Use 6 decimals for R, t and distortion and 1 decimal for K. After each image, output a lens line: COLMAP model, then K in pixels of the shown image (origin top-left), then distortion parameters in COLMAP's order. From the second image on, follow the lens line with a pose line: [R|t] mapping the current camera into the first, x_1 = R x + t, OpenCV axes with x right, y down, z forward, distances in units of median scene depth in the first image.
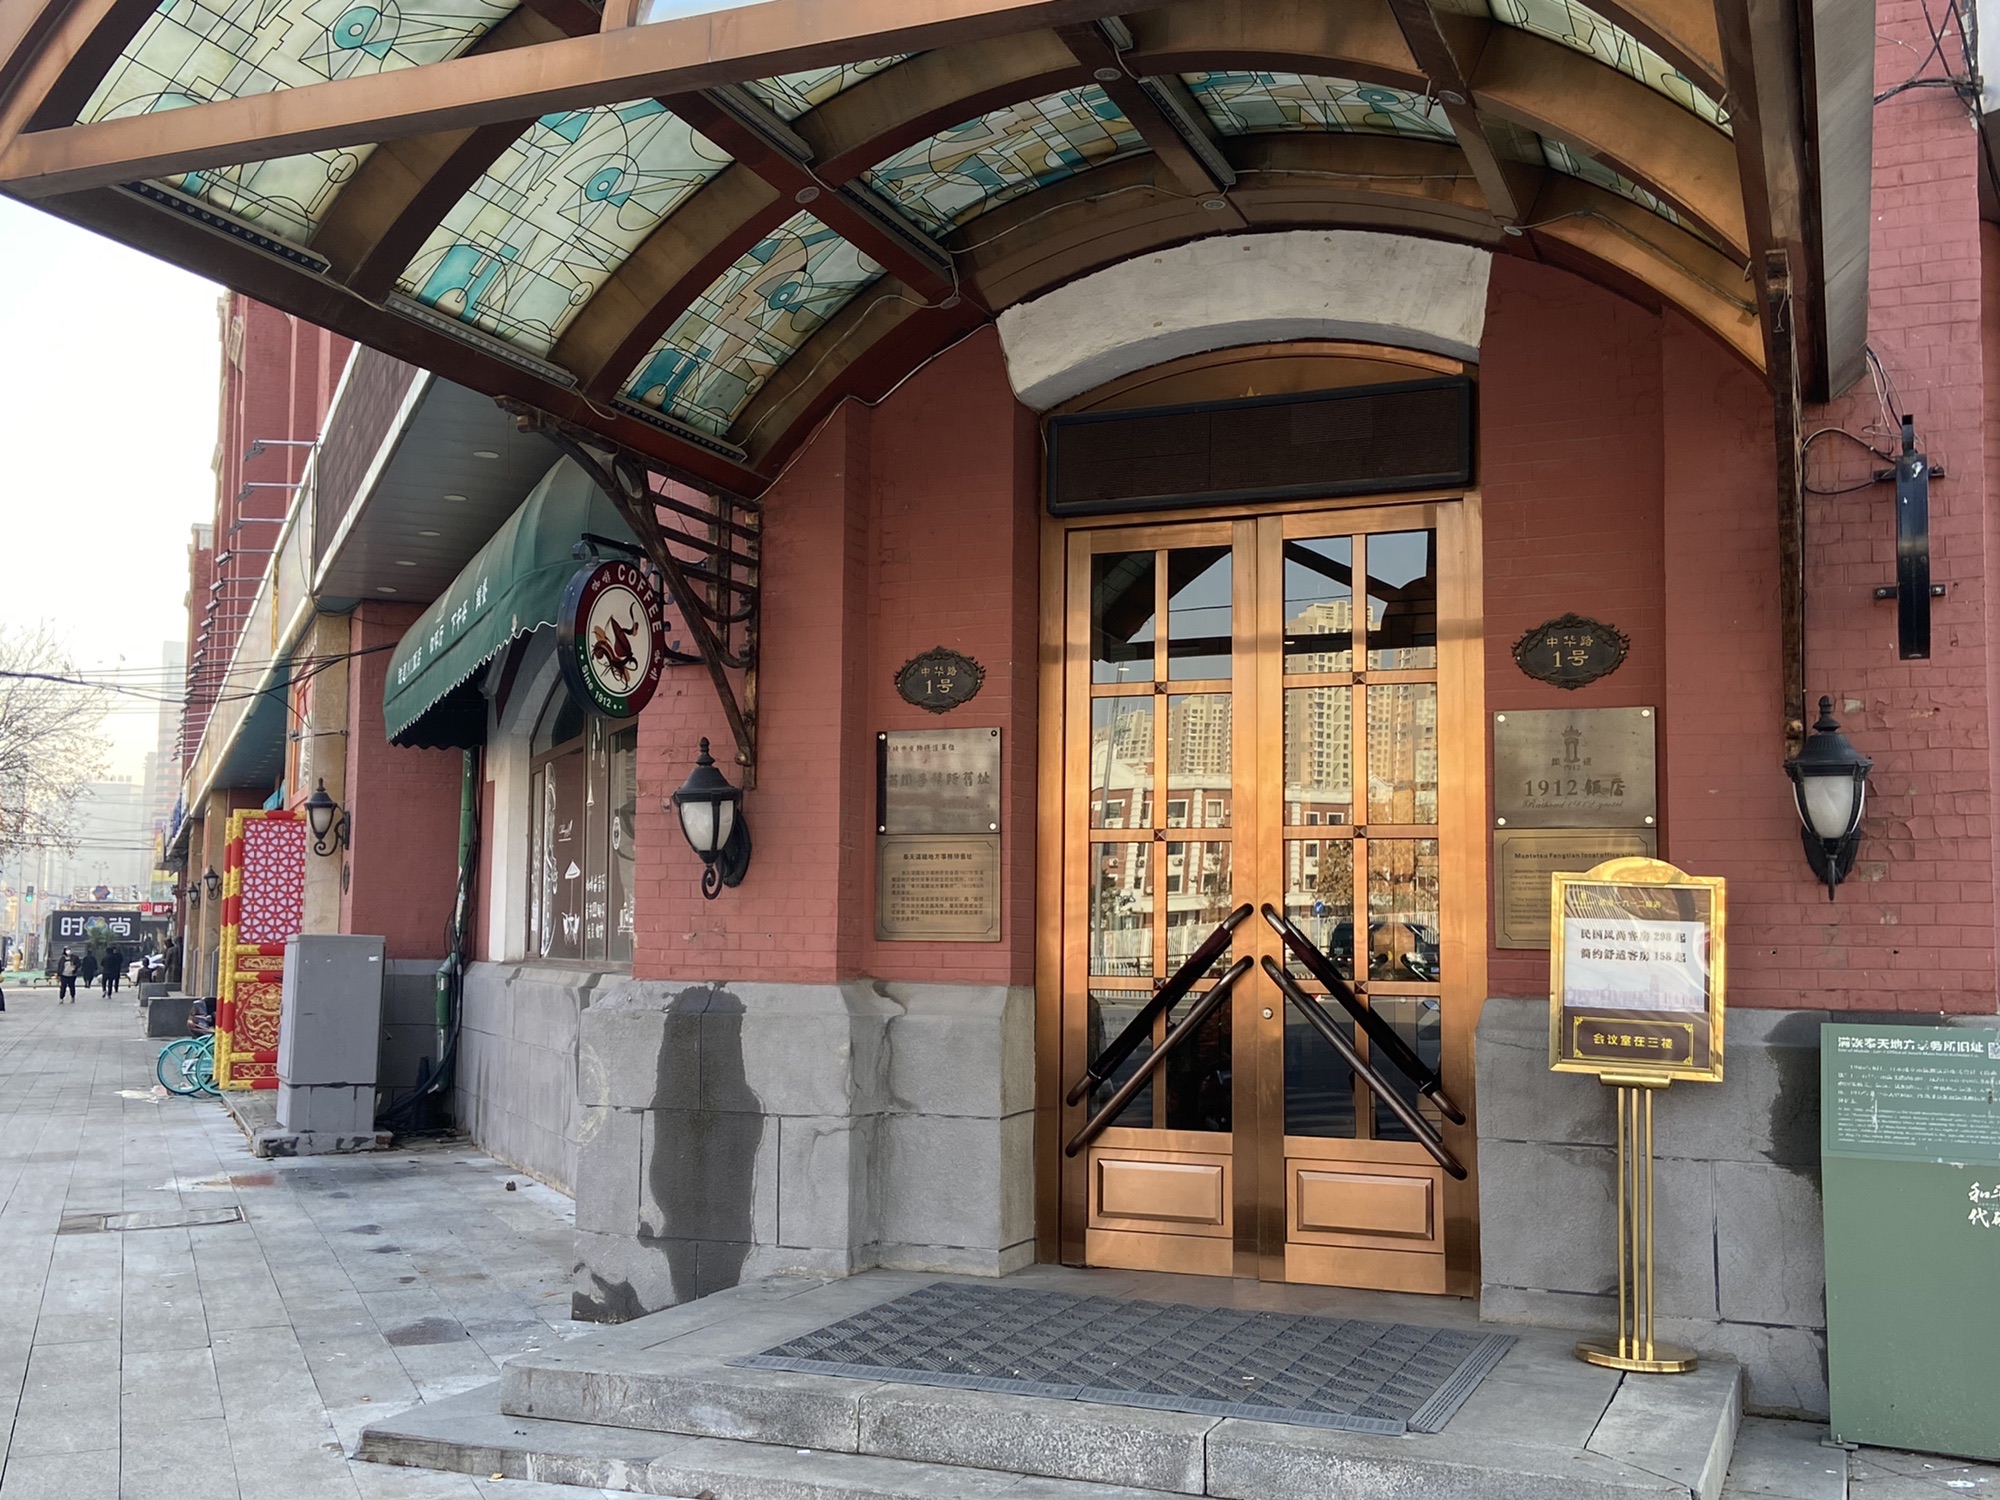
lens RADIAL K [[2020.9, 0, 1000.0], [0, 2020.9, 750.0], [0, 0, 1]] dist [0.073201, -0.000213]
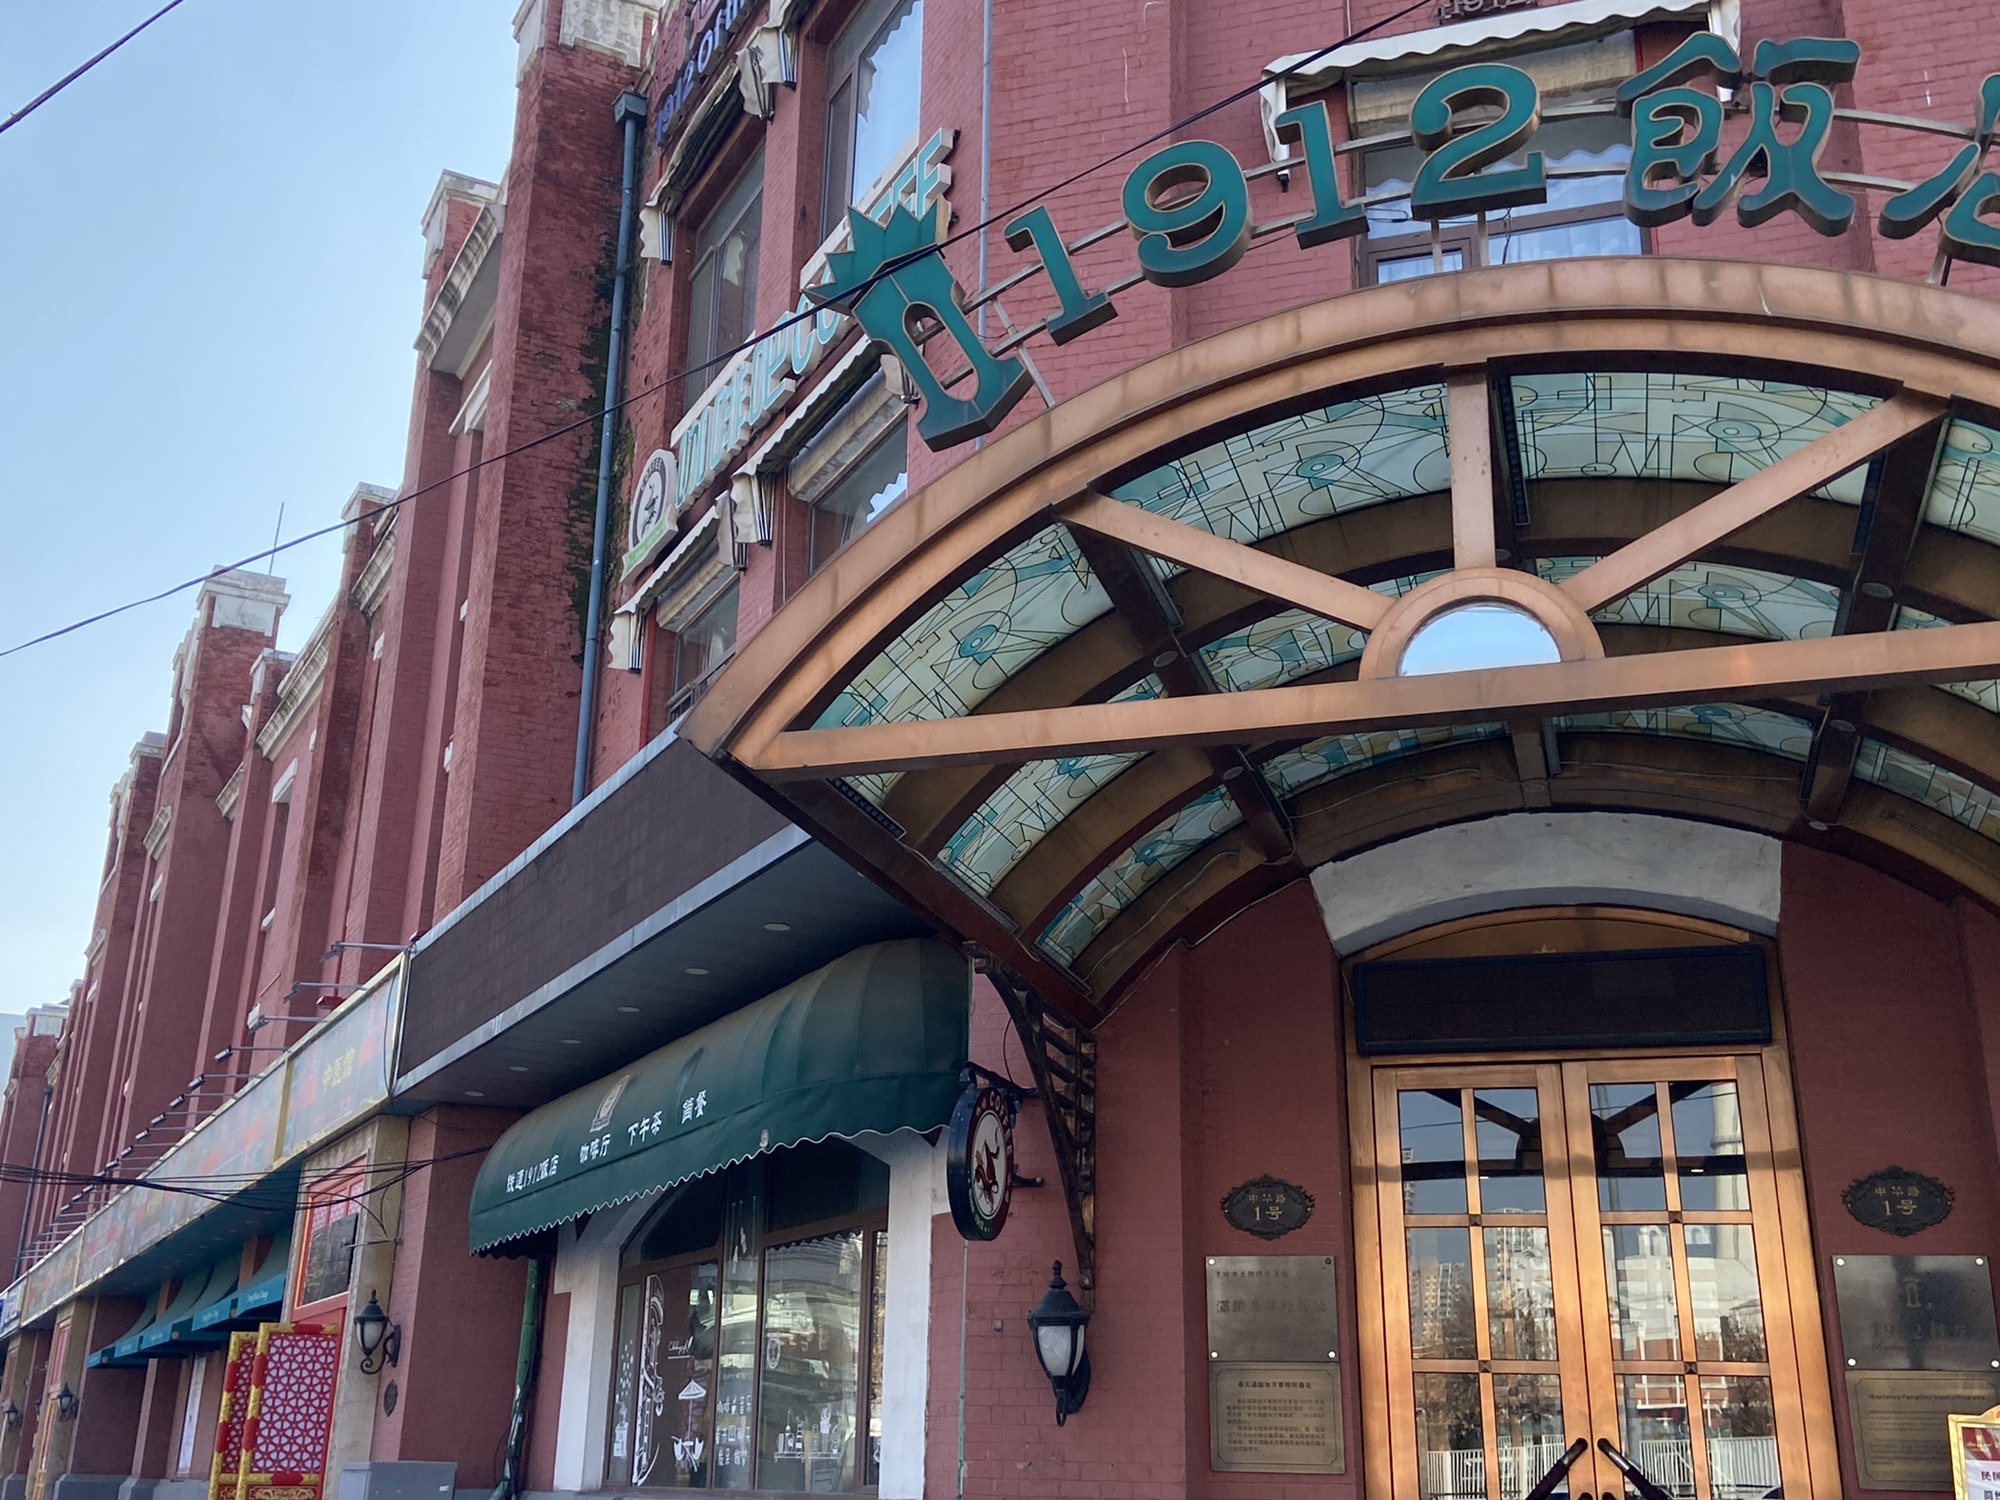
lens RADIAL K [[1999.6, 0, 1000.0], [0, 1999.6, 750.0], [0, 0, 1]] dist [0.150854, -0.198044]
pose [[0.994146, 0.038495, 0.100958, -0.287847], [-0.013046, 0.970309, -0.241515, -0.009868], [-0.107258, 0.238784, 0.965131, -0.065905]]
